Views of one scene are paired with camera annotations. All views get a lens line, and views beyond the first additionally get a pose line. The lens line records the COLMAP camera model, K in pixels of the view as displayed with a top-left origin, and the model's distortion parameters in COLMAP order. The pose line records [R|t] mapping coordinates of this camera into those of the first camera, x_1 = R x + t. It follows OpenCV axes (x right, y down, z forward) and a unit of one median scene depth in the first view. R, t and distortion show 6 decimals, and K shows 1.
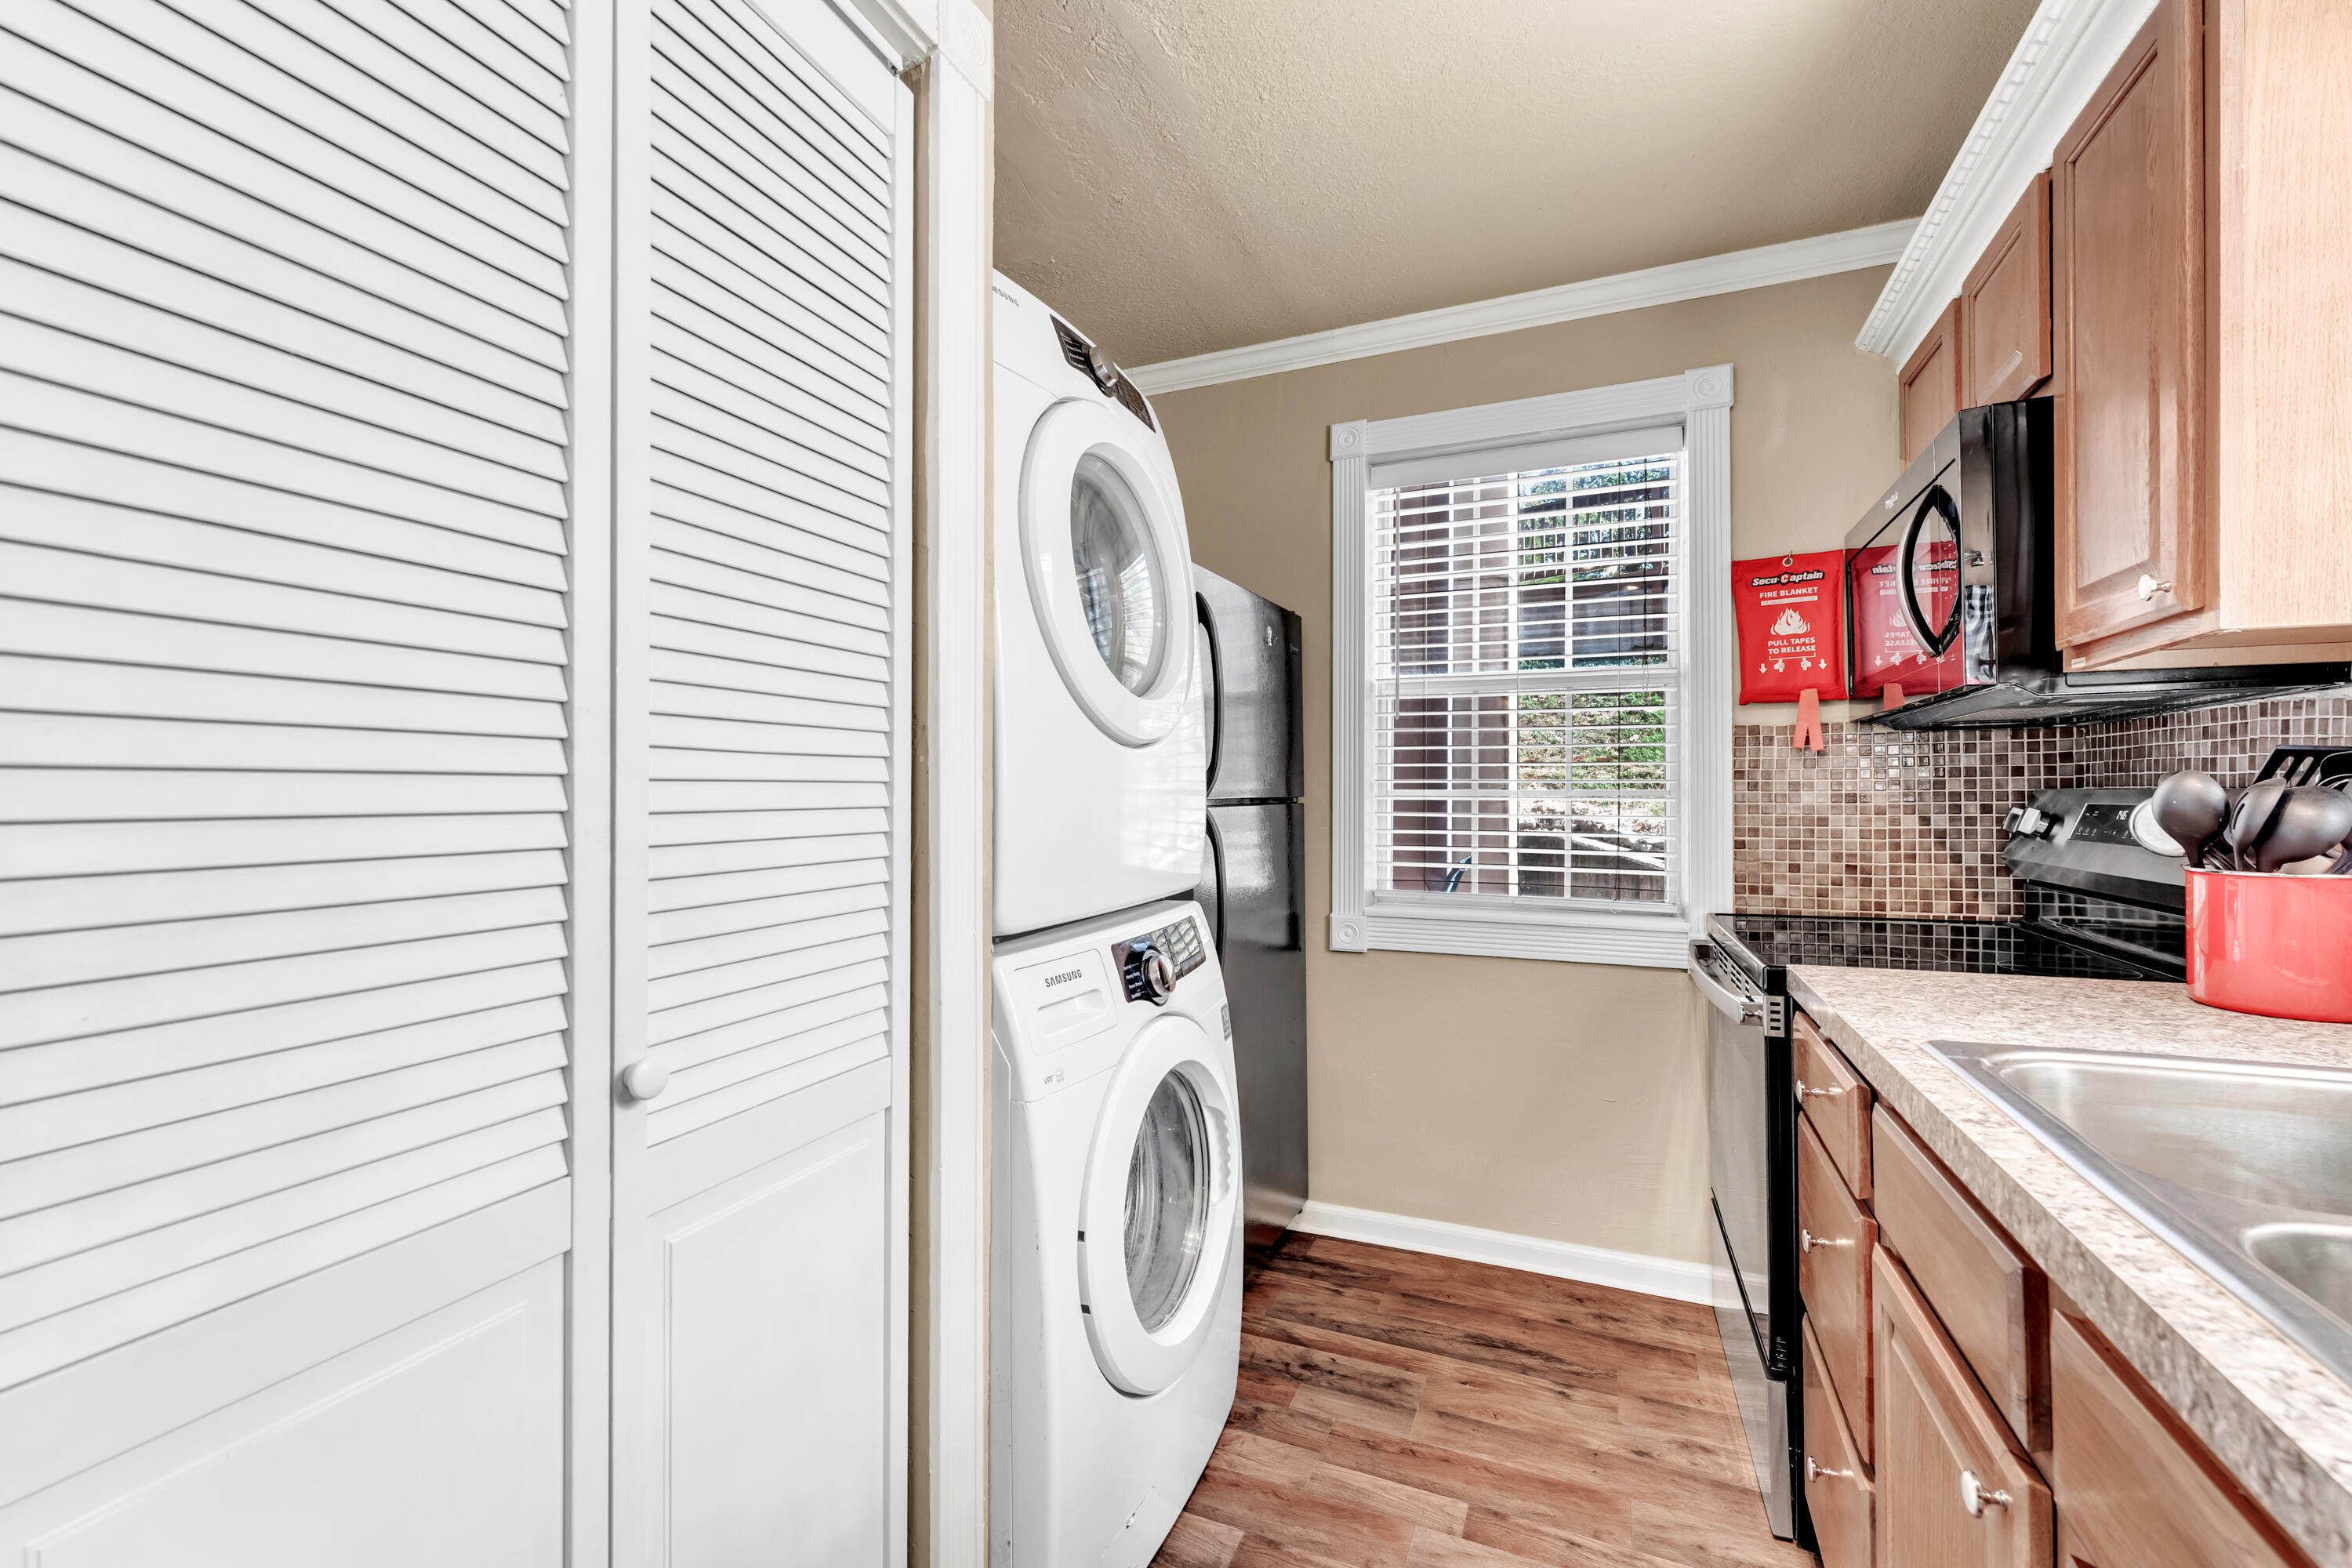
lens RADIAL K [[960.7, 0, 1181.2], [0, 960.7, 794.2], [0, 0, 1]] dist [0.000820, -0.000543]
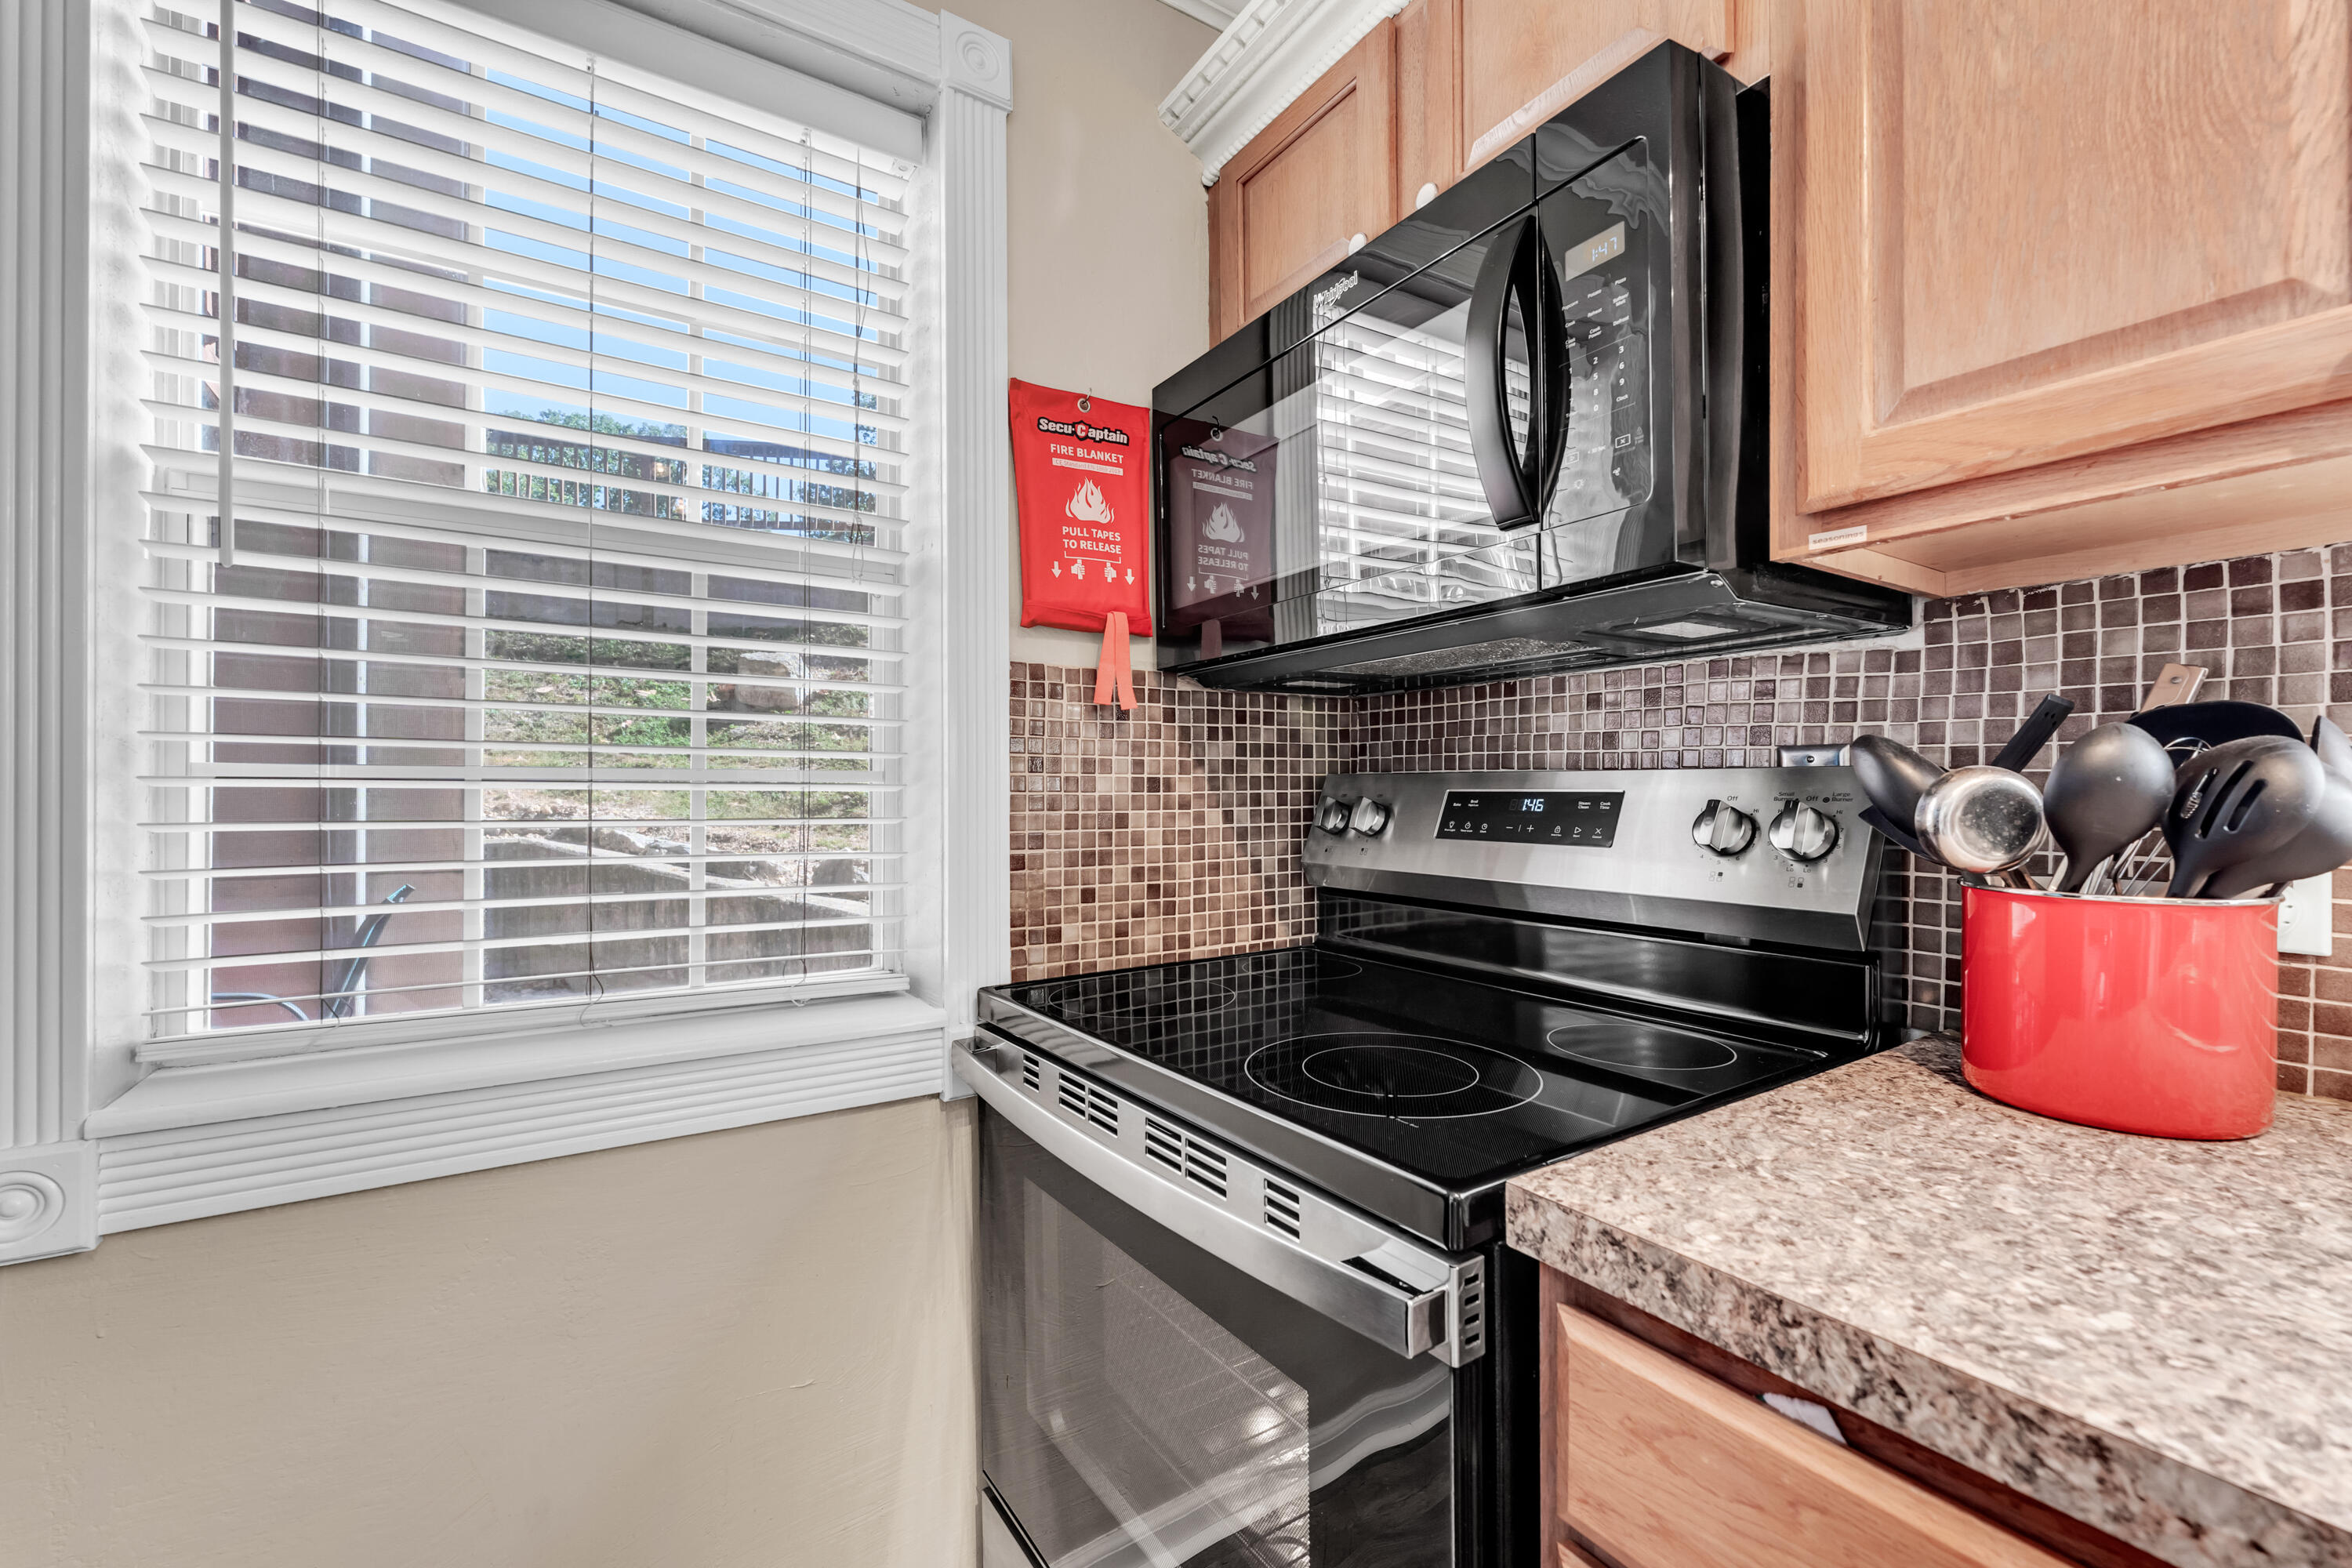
lens RADIAL K [[960.7, 0, 1184.1], [0, 960.7, 793.1], [0, 0, 1]] dist [0.000820, -0.000543]
pose [[0.547827, -0.001314, 0.836591, 0.151556], [-0.001063, 0.999997, 0.002267, 0.008446], [-0.836591, -0.002132, 0.547824, 0.629292]]
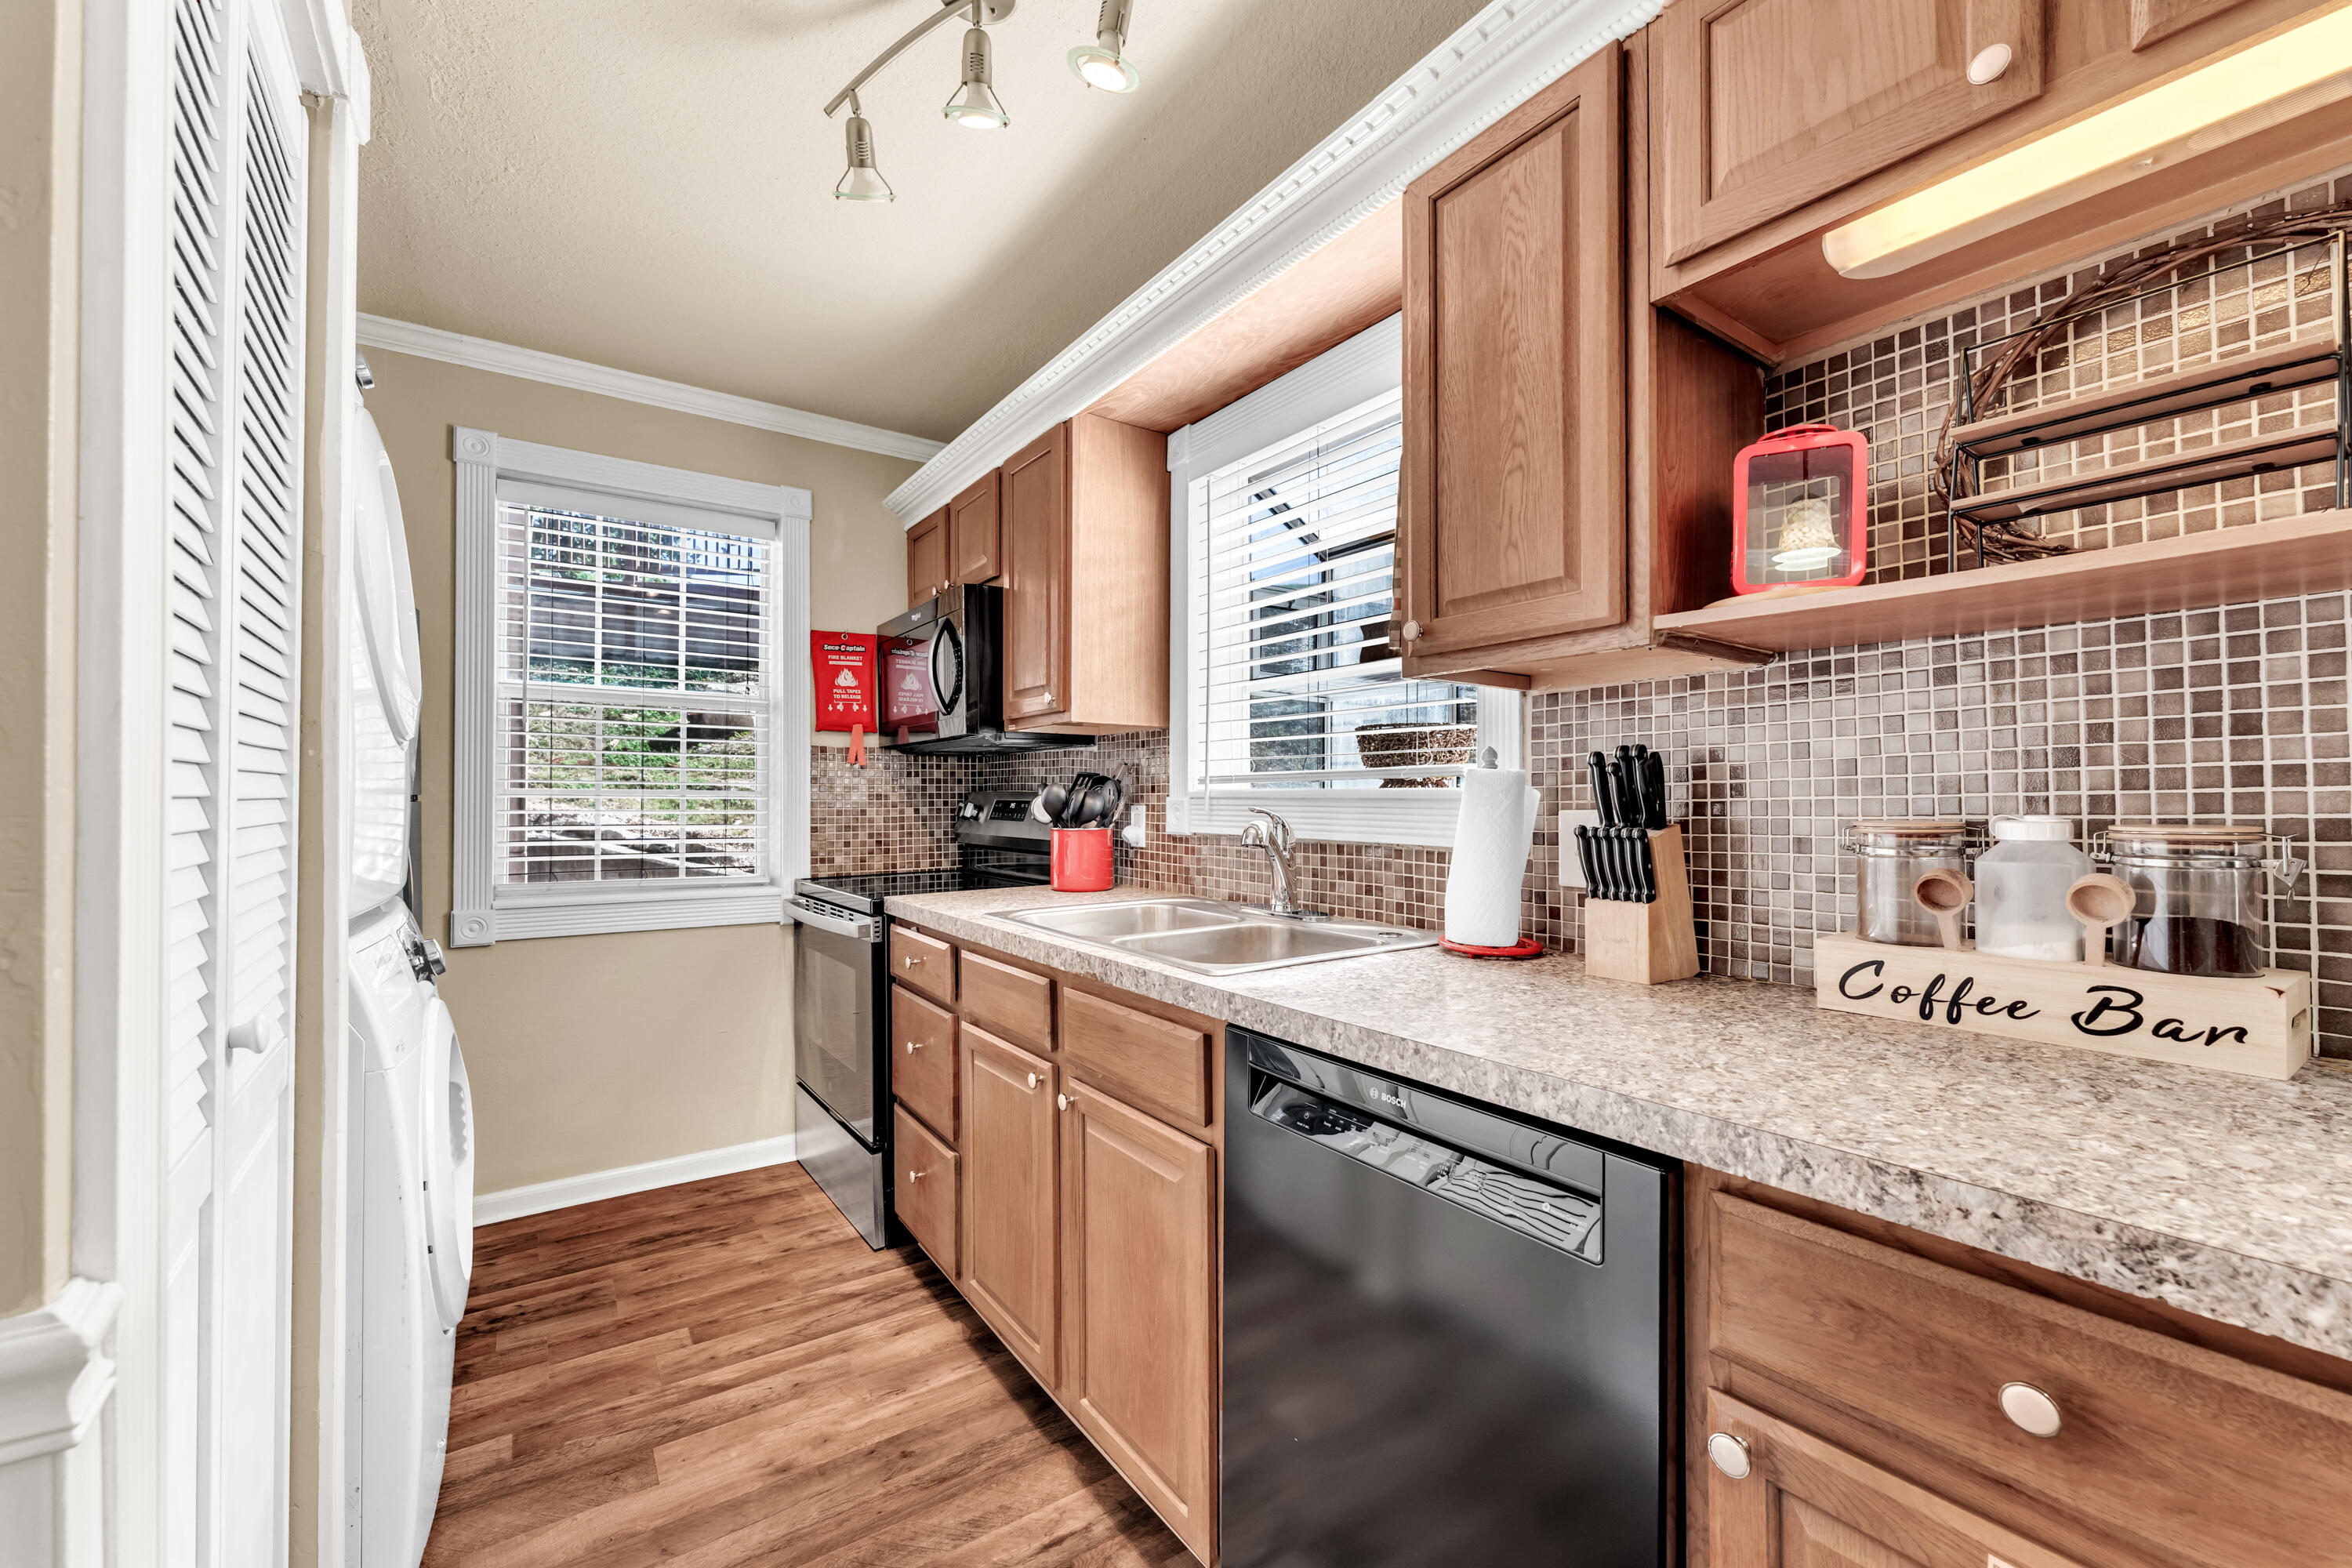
lens RADIAL K [[960.7, 0, 1134.2], [0, 960.7, 795.7], [0, 0, 1]] dist [0.000820, -0.000543]
pose [[0.548881, 0.005037, 0.835885, -0.371311], [-0.003027, 0.999987, -0.004038, 0.007331], [-0.835895, -0.000314, 0.548890, -0.188777]]
